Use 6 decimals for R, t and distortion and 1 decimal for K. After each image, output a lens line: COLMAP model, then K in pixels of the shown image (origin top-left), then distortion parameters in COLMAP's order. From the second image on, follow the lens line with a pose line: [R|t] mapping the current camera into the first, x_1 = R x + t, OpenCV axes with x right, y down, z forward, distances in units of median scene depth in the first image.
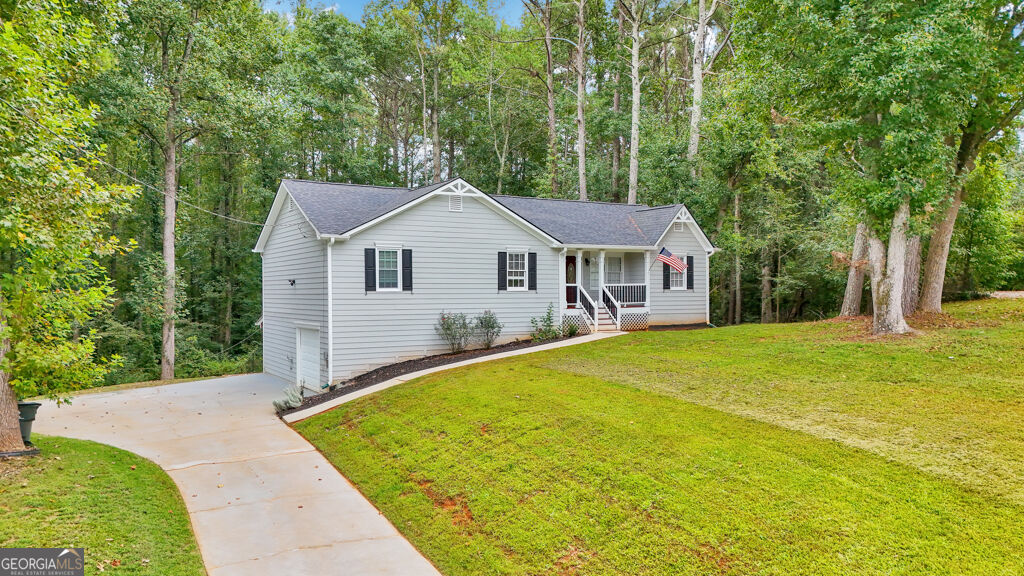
lens RADIAL K [[804.1, 0, 501.1], [0, 804.1, 294.2], [0, 0, 1]] dist [0.066286, -0.004796]
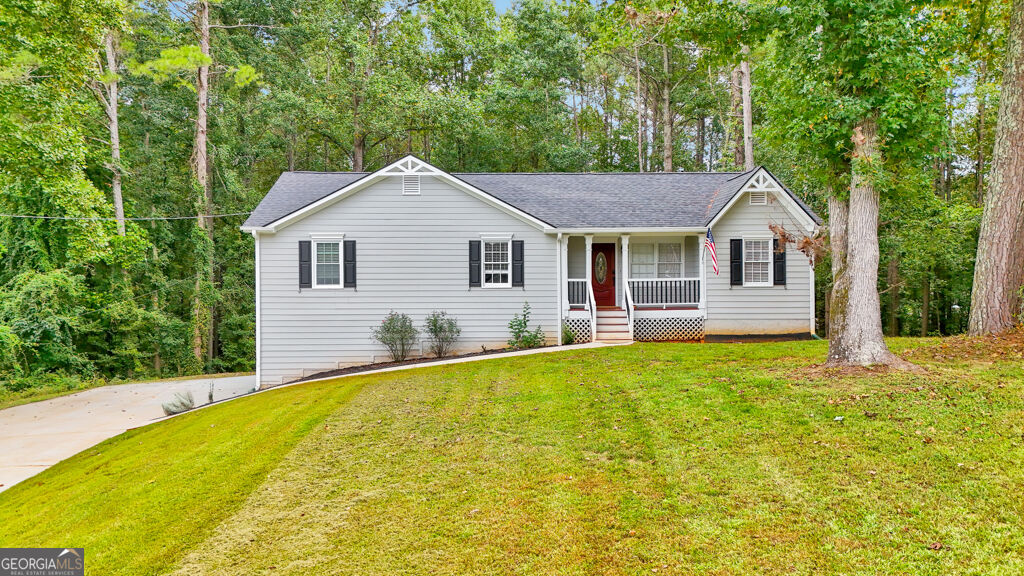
lens RADIAL K [[804.1, 0, 520.4], [0, 804.1, 286.3], [0, 0, 1]] dist [0.066286, -0.004796]
pose [[0.861476, 0.000356, -0.507797, 0.454798], [-0.001660, 0.999996, -0.002116, -0.003964], [0.507795, 0.002666, 0.861474, 0.308385]]
